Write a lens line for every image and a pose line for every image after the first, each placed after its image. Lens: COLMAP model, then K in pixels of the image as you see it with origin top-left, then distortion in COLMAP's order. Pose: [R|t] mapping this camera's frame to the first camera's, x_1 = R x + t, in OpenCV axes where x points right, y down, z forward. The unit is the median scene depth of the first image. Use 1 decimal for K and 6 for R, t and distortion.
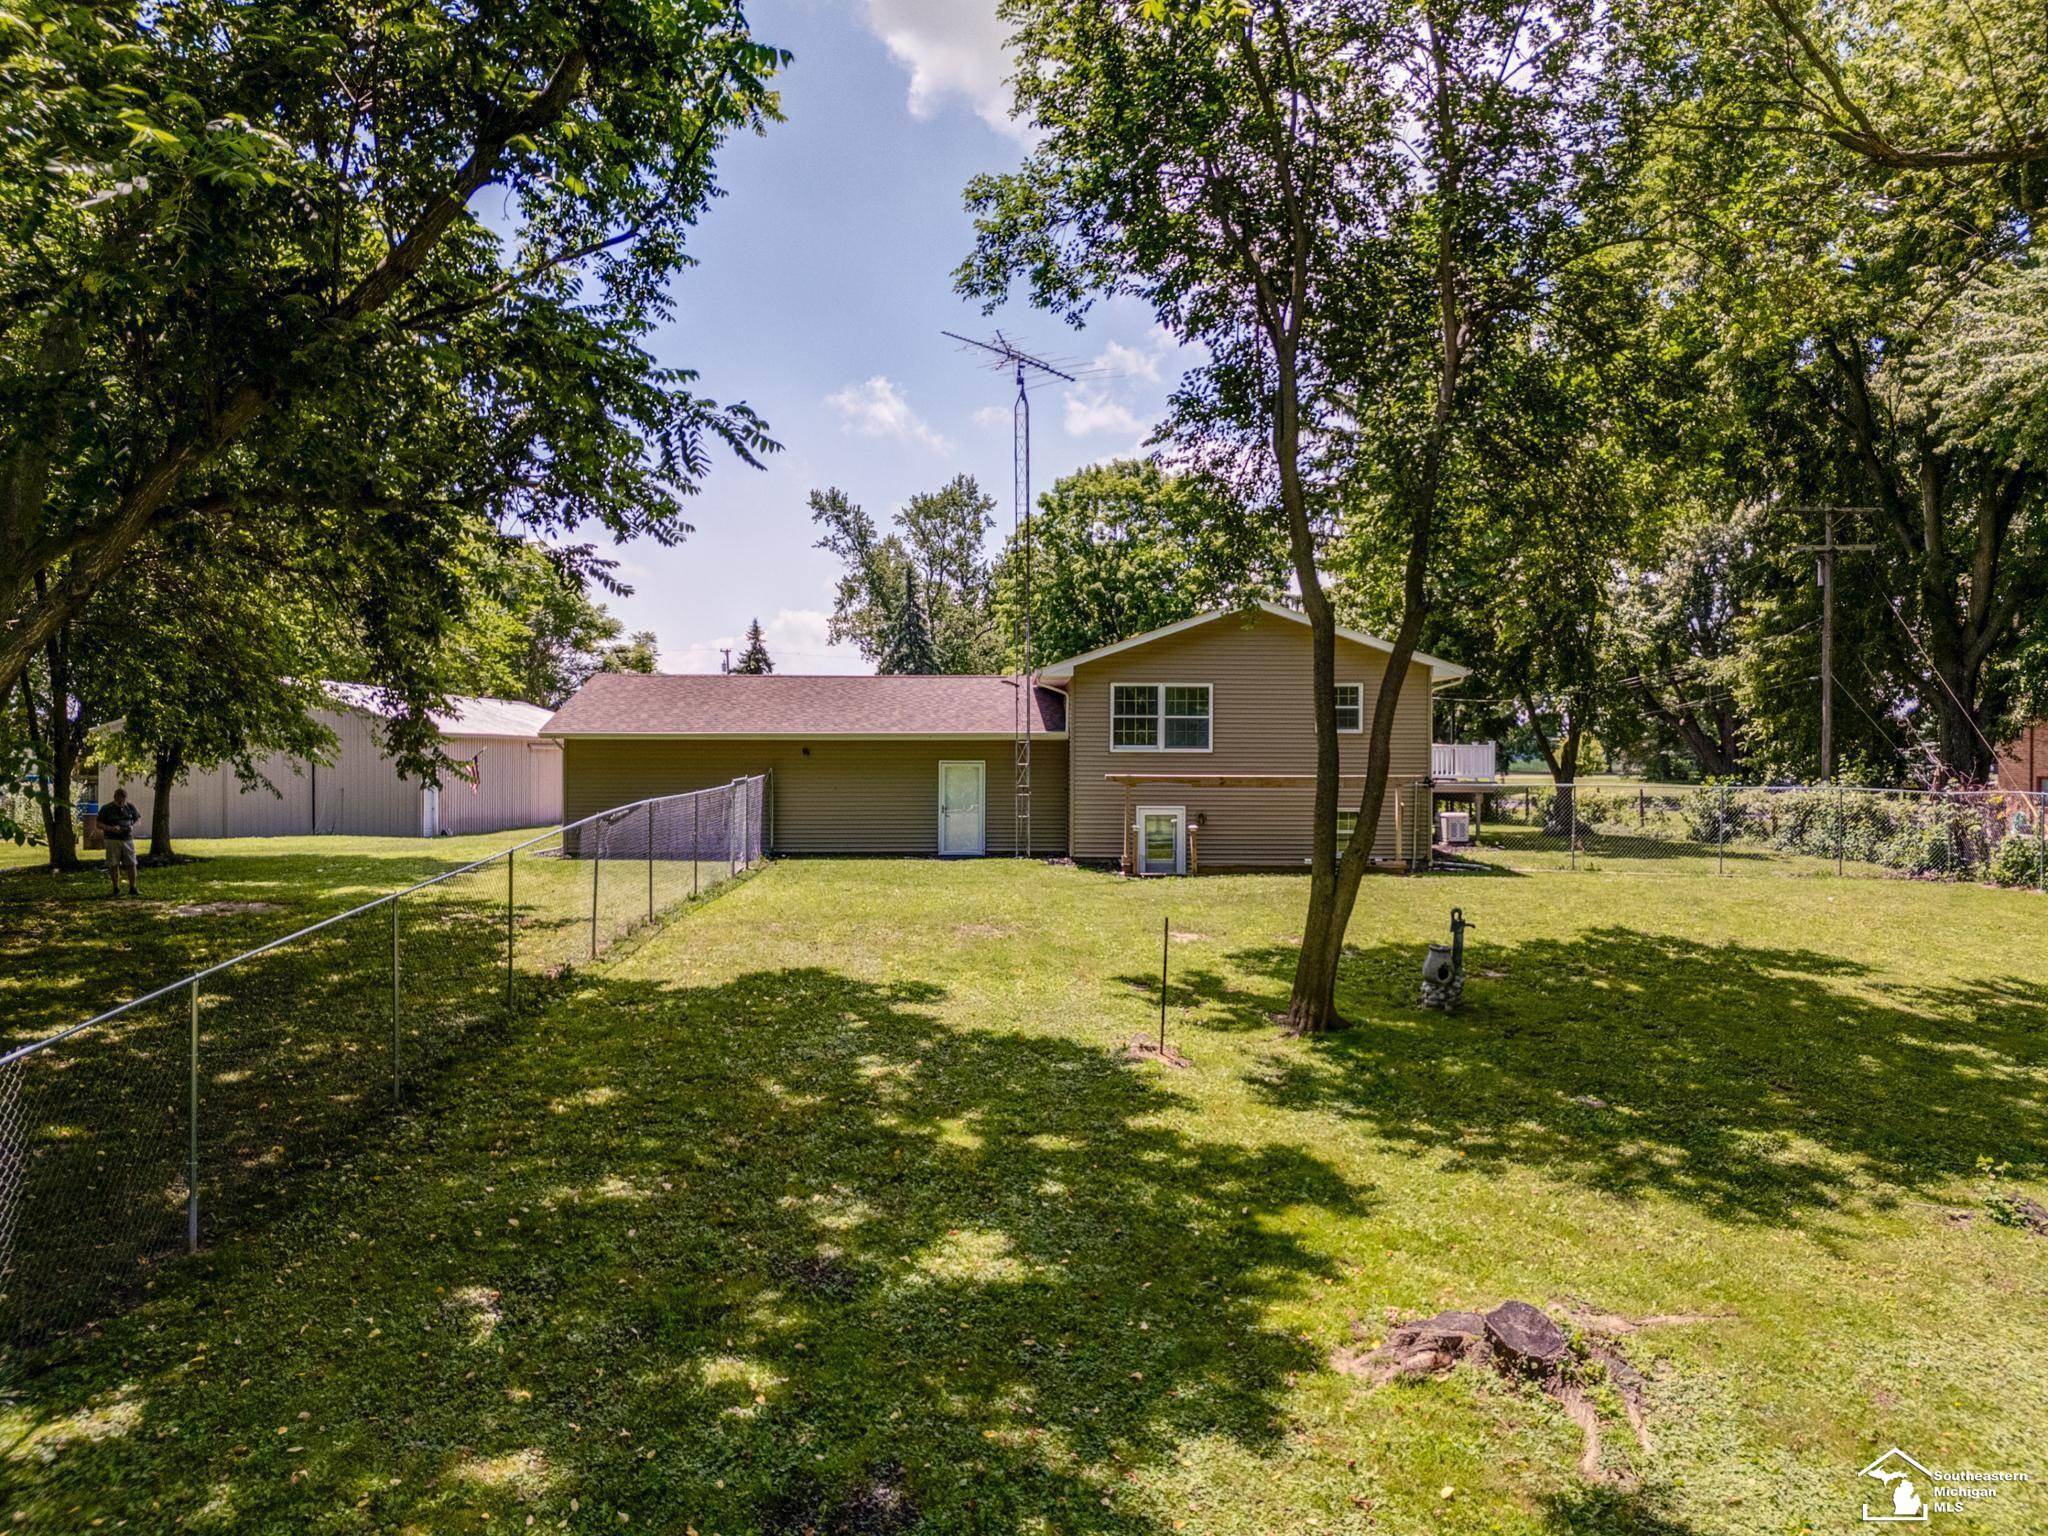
lens RADIAL K [[1446.0, 0, 1024.0], [0, 1446.0, 768.0], [0, 0, 1]] dist [-0.002742, -0.000188]
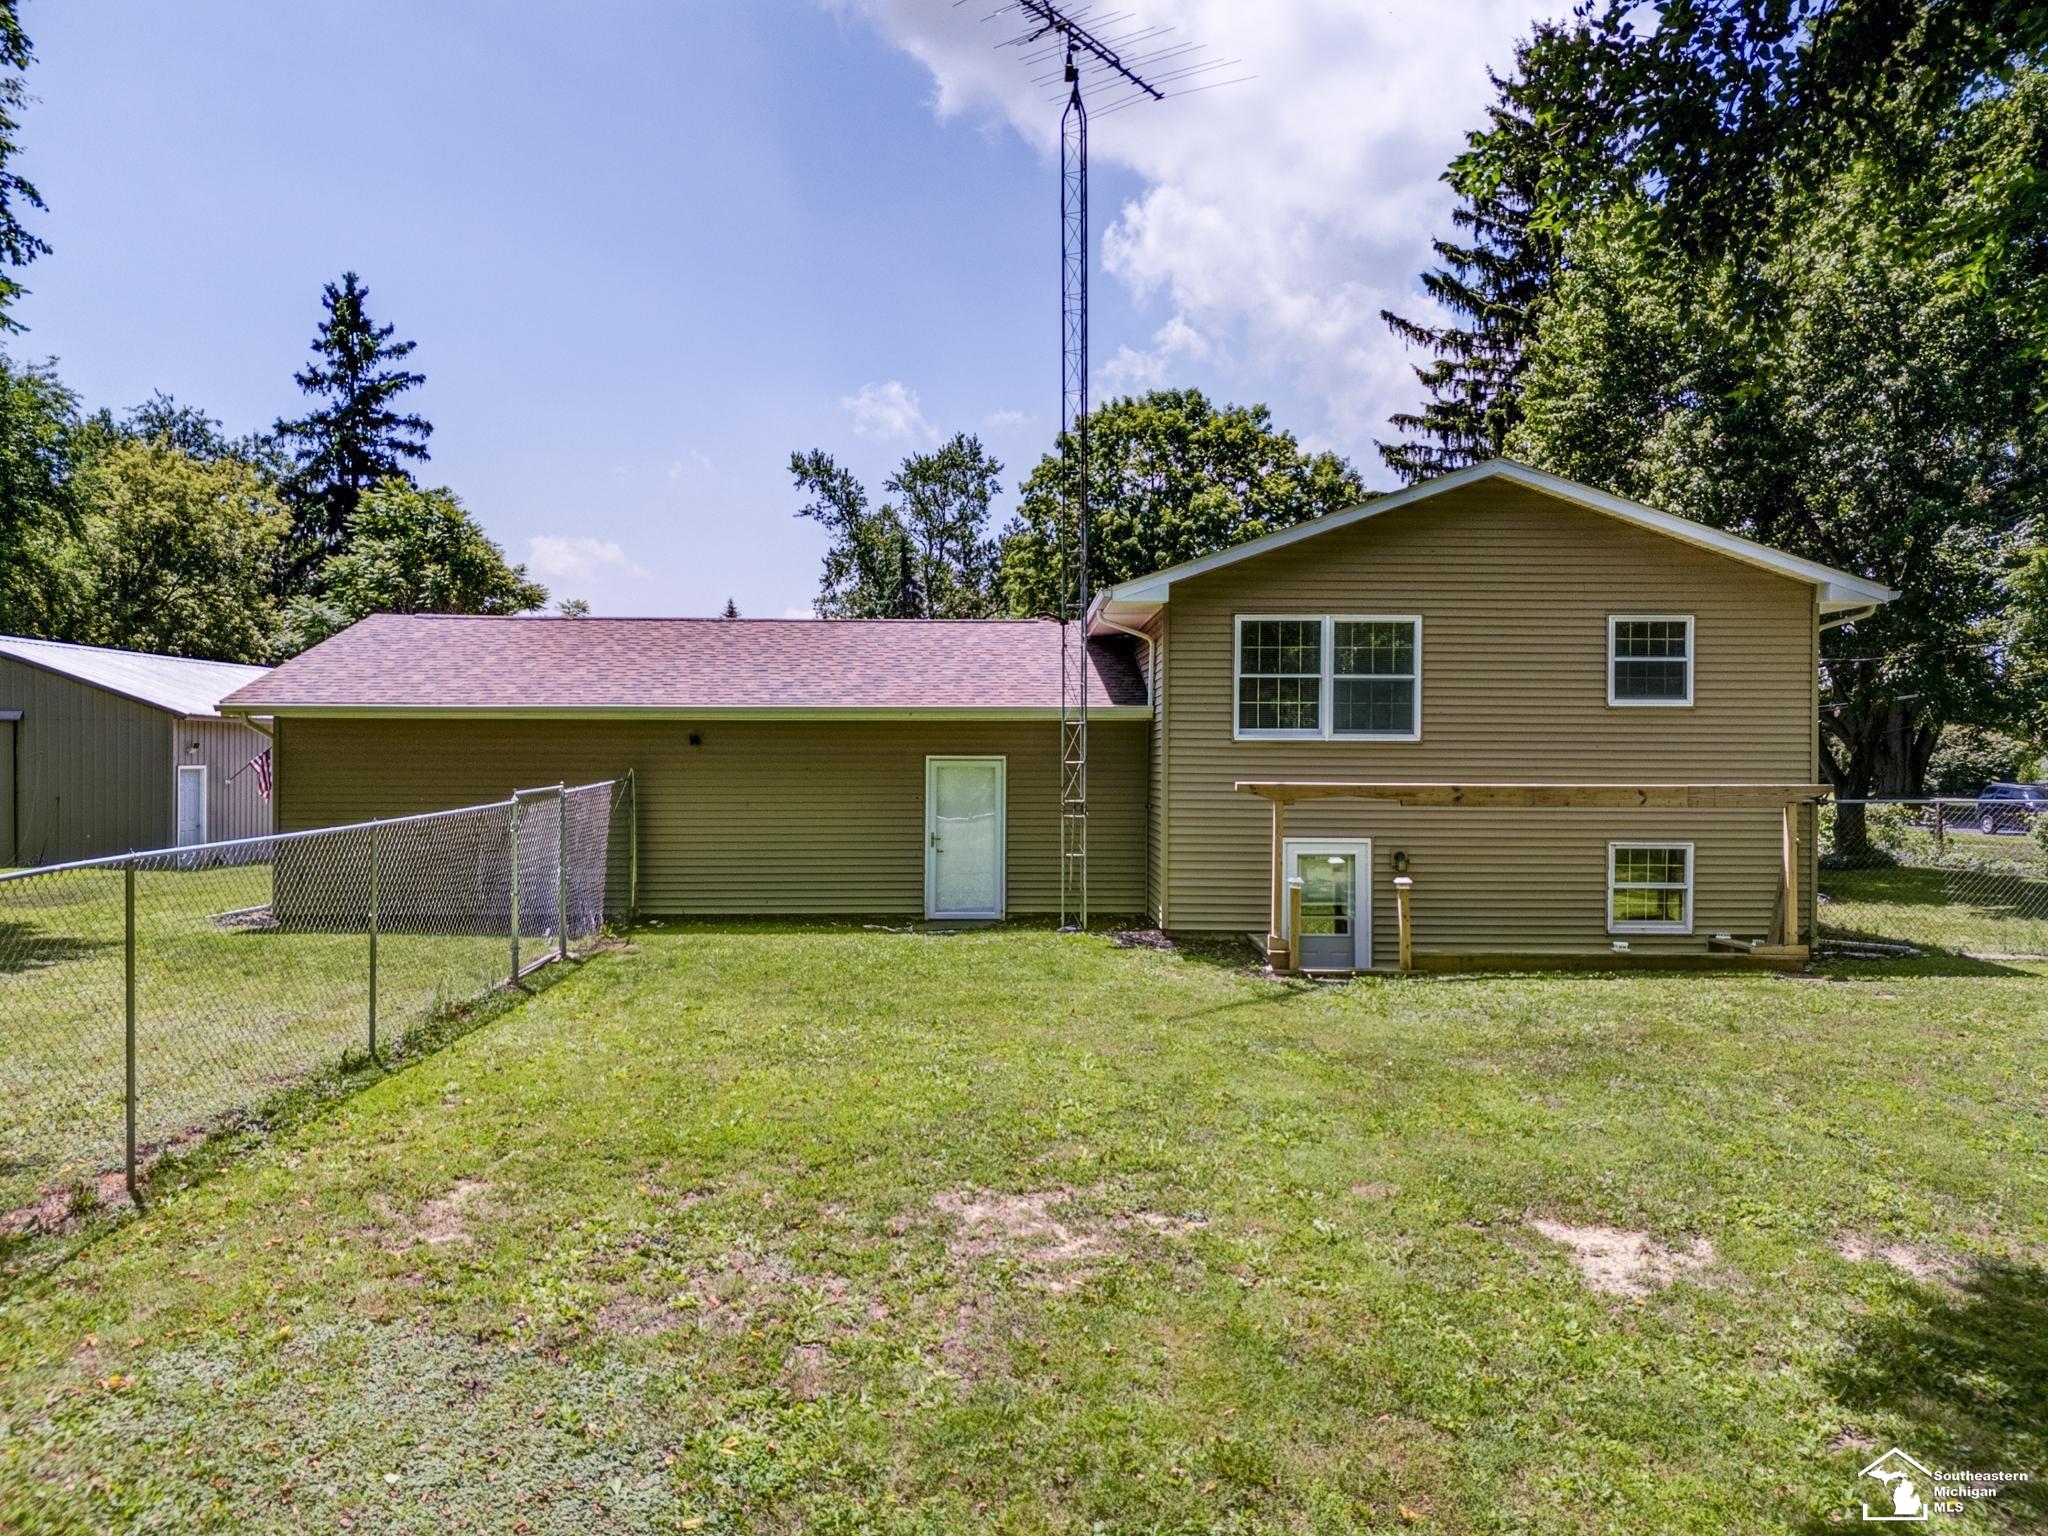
lens RADIAL K [[1454.3, 0, 1004.4], [0, 1454.3, 773.6], [0, 0, 1]] dist [0.036433, -0.002743]
pose [[0.999888, 0.001460, -0.014896, -0.018421], [-0.001388, 0.999987, 0.004845, -0.000760], [0.014903, -0.004824, 0.999877, 0.411381]]
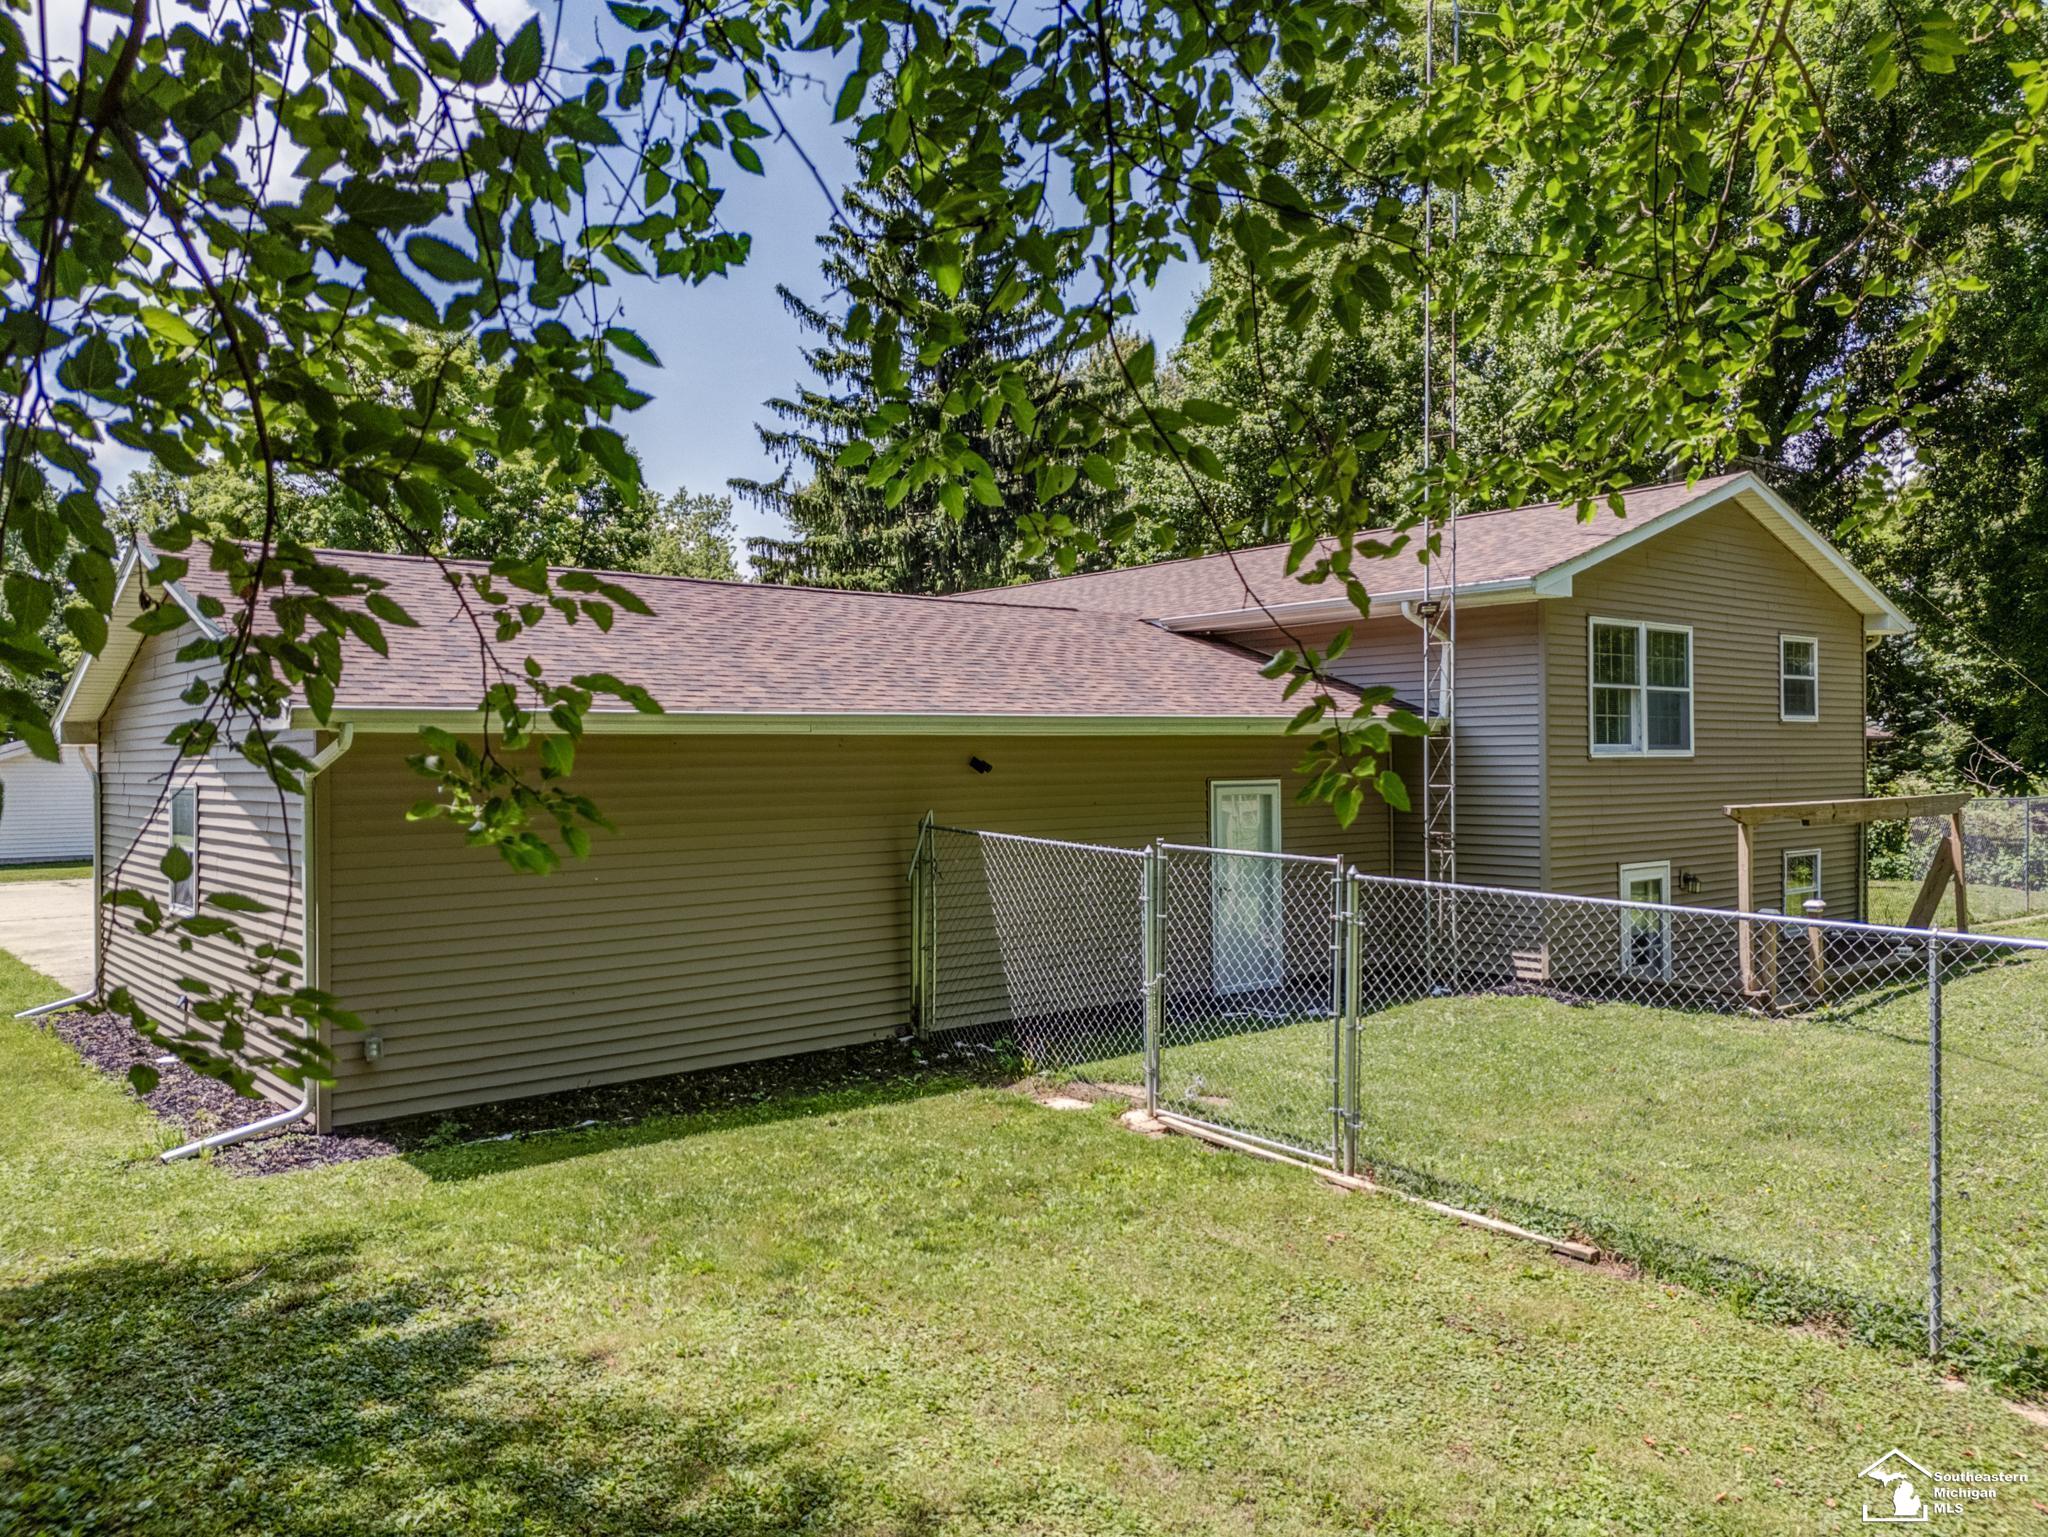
lens RADIAL K [[1517.3, 0, 1059.5], [0, 1517.3, 748.6], [0, 0, 1]] dist [-0.000389, -0.002565]
pose [[0.771418, -0.005906, 0.636301, -0.376237], [0.017834, 0.999765, -0.012341, -0.010241], [-0.636079, 0.020868, 0.771342, 0.668843]]
